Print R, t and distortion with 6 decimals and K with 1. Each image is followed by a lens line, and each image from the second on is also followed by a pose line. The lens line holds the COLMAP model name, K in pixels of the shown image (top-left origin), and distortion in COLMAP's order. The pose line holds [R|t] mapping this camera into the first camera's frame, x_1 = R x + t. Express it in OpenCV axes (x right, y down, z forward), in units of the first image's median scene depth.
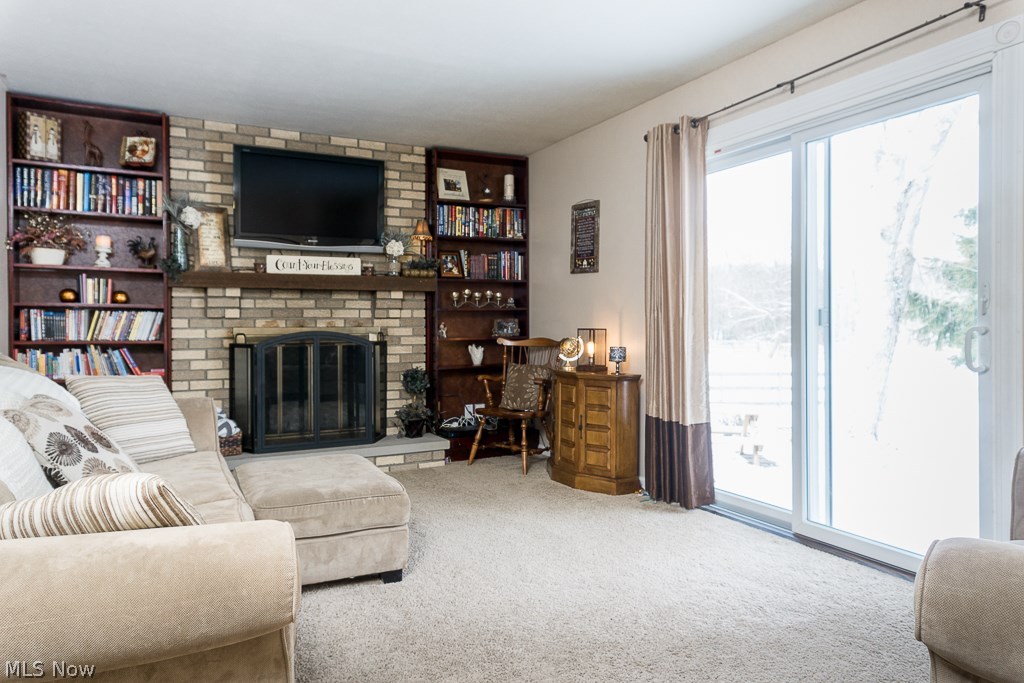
lens RADIAL K [[693.9, 0, 513.4], [0, 693.9, 353.8], [0, 0, 1]] dist [0.030455, 0.001283]
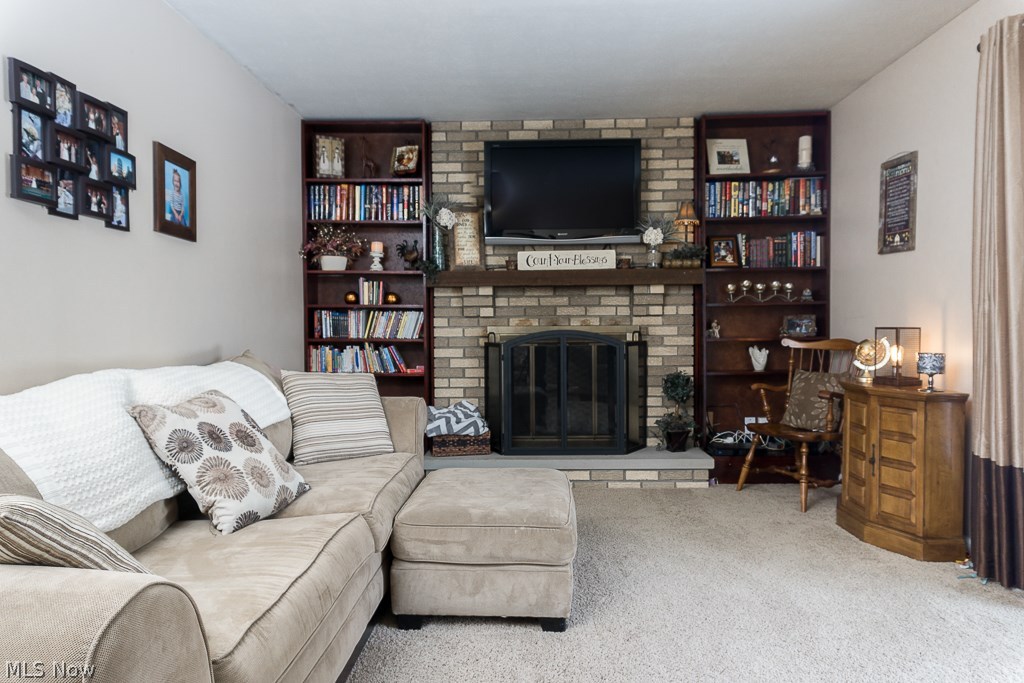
lens RADIAL K [[693.9, 0, 513.4], [0, 693.9, 353.8], [0, 0, 1]] dist [0.030455, 0.001283]
pose [[0.875043, 0.019048, -0.483671, 0.112515], [-0.017816, 0.999816, 0.007142, -0.006081], [0.483717, 0.002367, 0.875221, 0.149874]]
